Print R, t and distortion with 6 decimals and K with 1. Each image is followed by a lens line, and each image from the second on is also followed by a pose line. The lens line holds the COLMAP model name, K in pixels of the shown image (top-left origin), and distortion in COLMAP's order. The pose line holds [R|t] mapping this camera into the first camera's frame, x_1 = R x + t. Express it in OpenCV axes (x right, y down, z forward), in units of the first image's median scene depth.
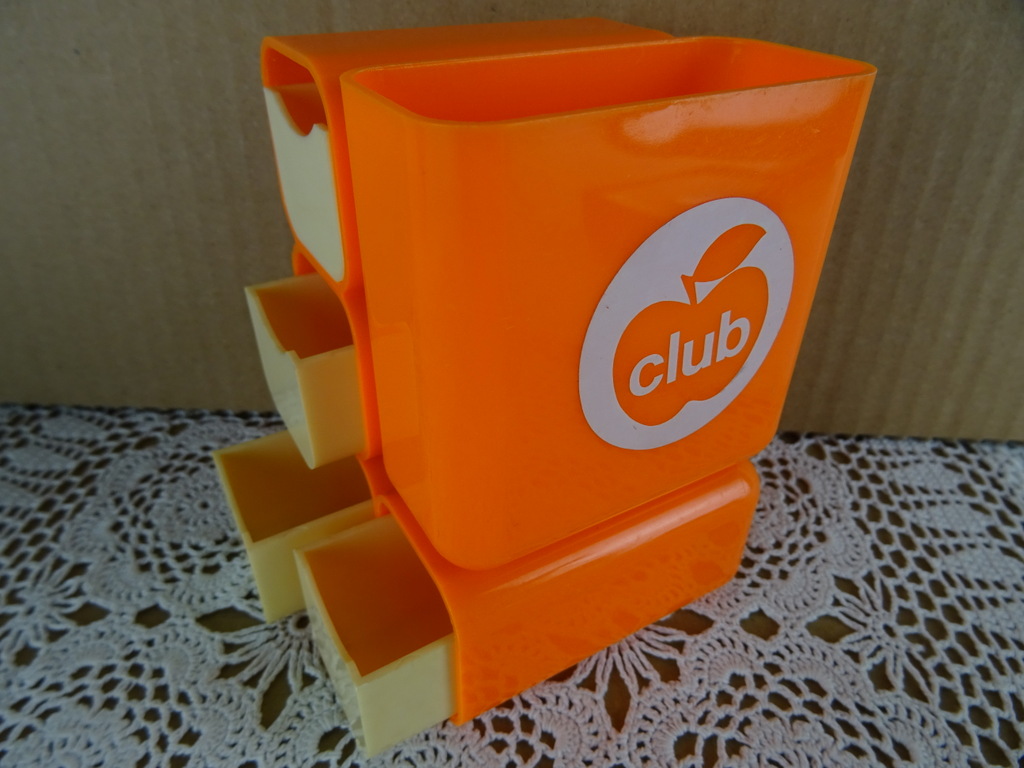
lens RADIAL K [[730.6, 0, 508.3], [0, 730.6, 391.3], [0, 0, 1]] dist [0.004450, -0.020410]
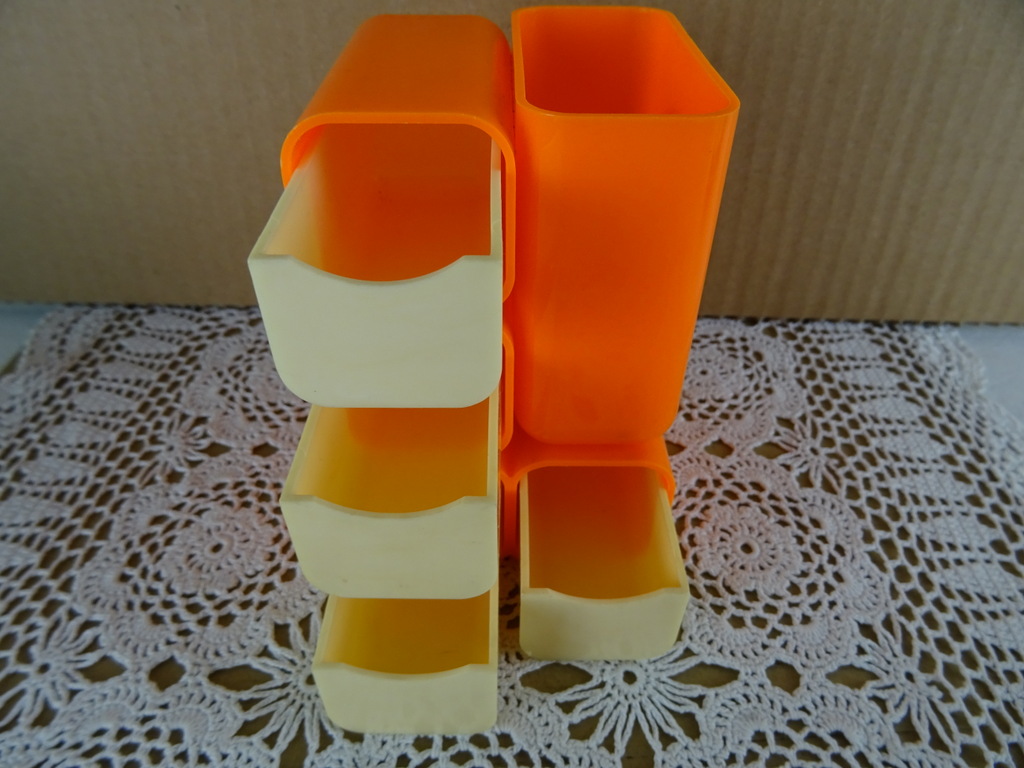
lens RADIAL K [[730.6, 0, 510.3], [0, 730.6, 392.5], [0, 0, 1]] dist [0.004450, -0.020410]
pose [[0.999779, -0.014017, 0.015654, -0.052863], [0.012638, 0.996301, 0.085000, 0.084448], [-0.016788, -0.084784, 0.996258, -0.286751]]
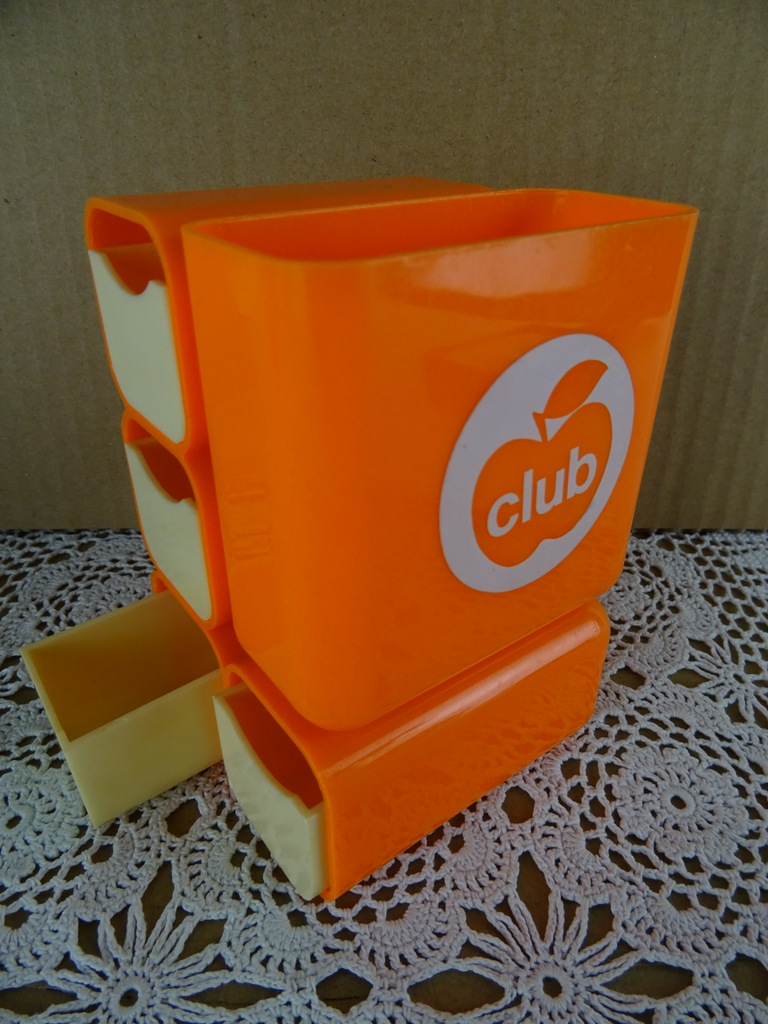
lens RADIAL K [[730.6, 0, 383.2], [0, 730.6, 527.7], [0, 0, 1]] dist [0.004450, -0.020410]
pose [[0.998636, -0.032983, 0.040471, -0.064706], [0.035295, 0.997703, -0.057821, 0.120875], [-0.038471, 0.059171, 0.997506, -0.119233]]
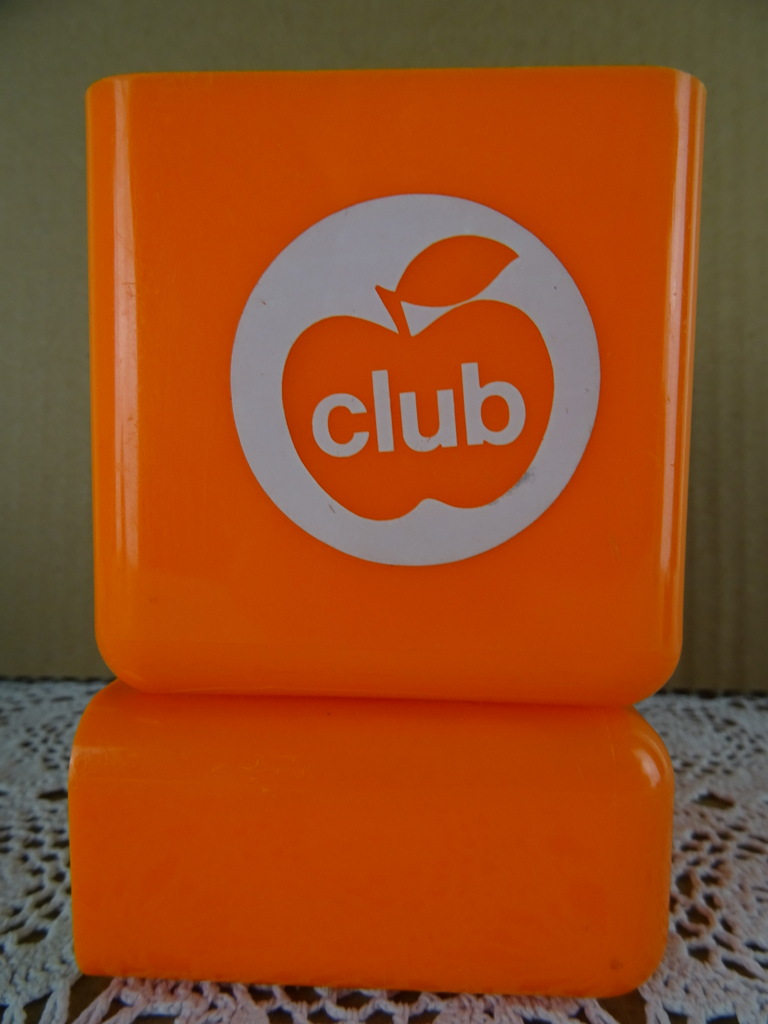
lens RADIAL K [[730.6, 0, 382.7], [0, 730.6, 513.5], [0, 0, 1]] dist [0.004450, -0.020410]
pose [[0.999985, -0.001597, -0.005202, -0.058997], [-0.001304, 0.857822, -0.513945, 0.420611], [0.005284, 0.513944, 0.857808, 0.017535]]
